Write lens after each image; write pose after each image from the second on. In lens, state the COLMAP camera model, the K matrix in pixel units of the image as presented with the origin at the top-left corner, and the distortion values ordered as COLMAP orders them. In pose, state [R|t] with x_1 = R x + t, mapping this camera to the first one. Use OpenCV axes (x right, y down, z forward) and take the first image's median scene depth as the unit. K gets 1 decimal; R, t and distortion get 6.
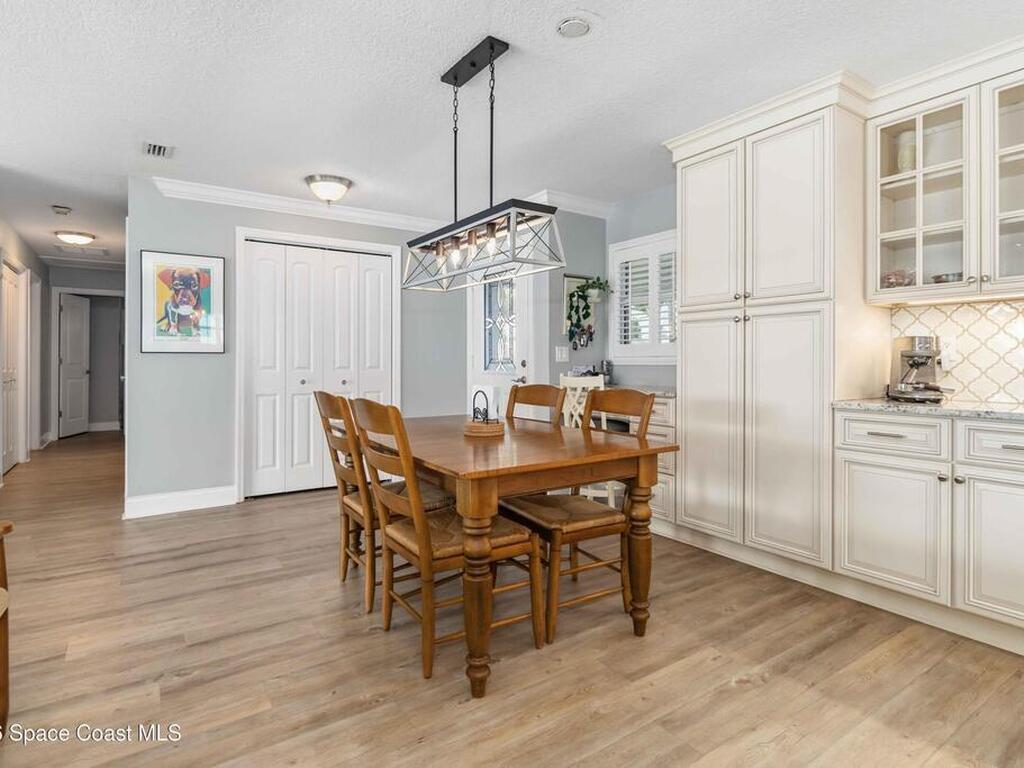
lens RADIAL K [[556.3, 0, 515.2], [0, 556.3, 359.0], [0, 0, 1]] dist [-0.000135, 0.000567]
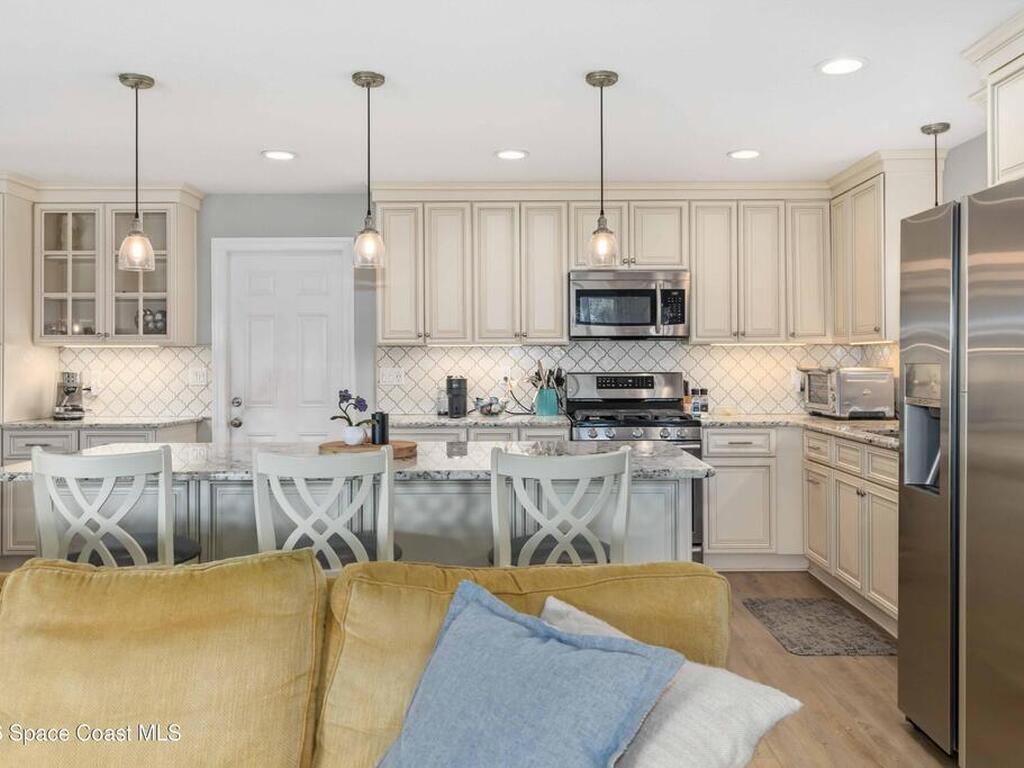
lens RADIAL K [[834.7, 0, 510.4], [0, 834.7, 353.7], [0, 0, 1]] dist [0.010265, -0.010168]
pose [[0.575619, 0.003669, 0.817710, -0.335246], [-0.000239, 0.999991, -0.004318, -0.076355], [-0.817718, 0.002290, 0.575615, -1.074680]]
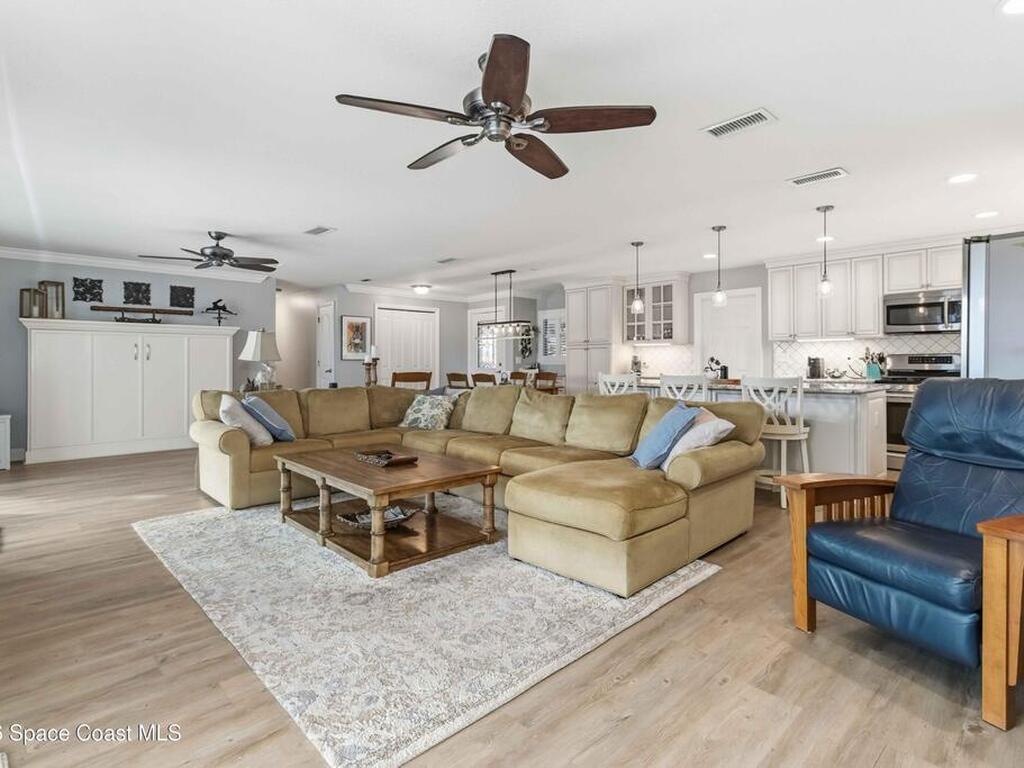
lens RADIAL K [[537.7, 0, 513.5], [0, 537.7, 364.7], [0, 0, 1]] dist [0.005035, -0.000547]
pose [[0.987566, -0.001771, 0.157197, -0.486117], [0.000609, 0.999972, 0.007441, -0.010821], [-0.157205, -0.007253, 0.987539, -2.019143]]
